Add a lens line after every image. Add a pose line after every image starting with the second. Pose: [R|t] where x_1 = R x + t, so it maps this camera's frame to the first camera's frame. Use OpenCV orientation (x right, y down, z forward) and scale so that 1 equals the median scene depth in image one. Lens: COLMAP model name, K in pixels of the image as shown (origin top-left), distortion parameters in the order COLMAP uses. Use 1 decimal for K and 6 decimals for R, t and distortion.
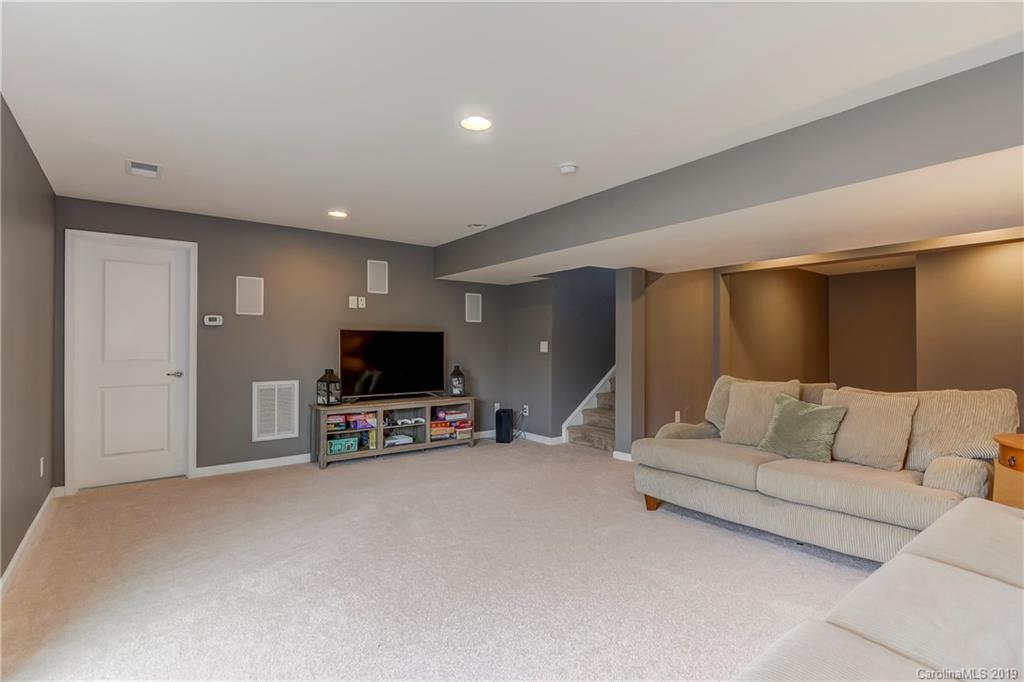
lens RADIAL K [[494.7, 0, 511.3], [0, 494.7, 343.3], [0, 0, 1]] dist [-0.011414, -0.001348]
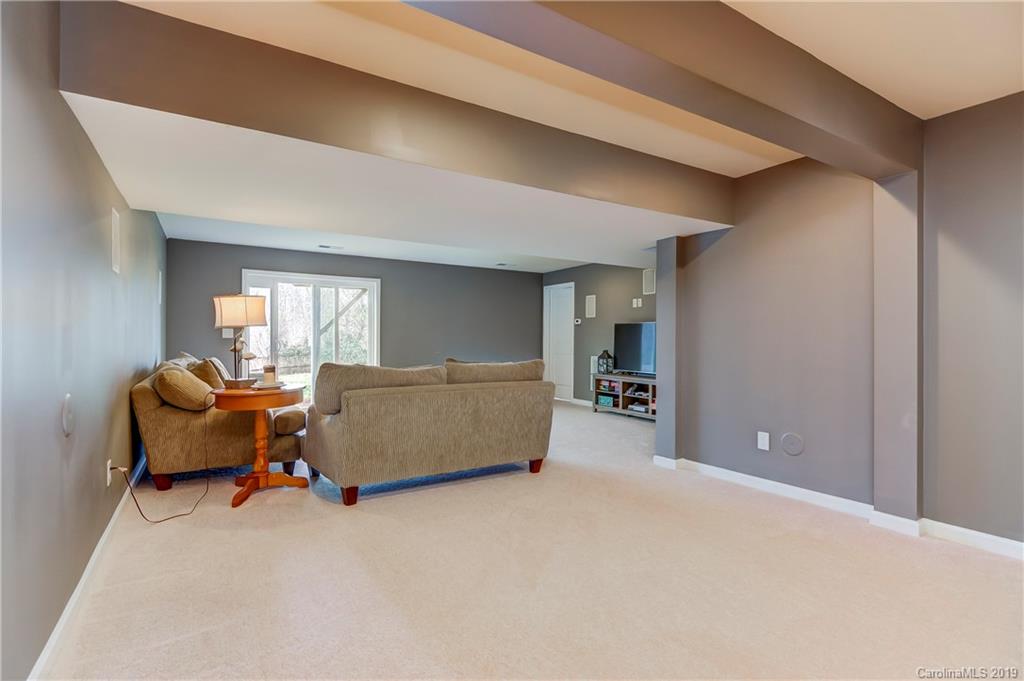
lens RADIAL K [[494.7, 0, 512.0], [0, 494.7, 339.1], [0, 0, 1]] dist [-0.011414, -0.001348]
pose [[-0.100533, -0.002877, -0.994930, 1.153011], [-0.003681, 0.999990, -0.002520, 0.023089], [0.994927, 0.003409, -0.100543, 0.846151]]
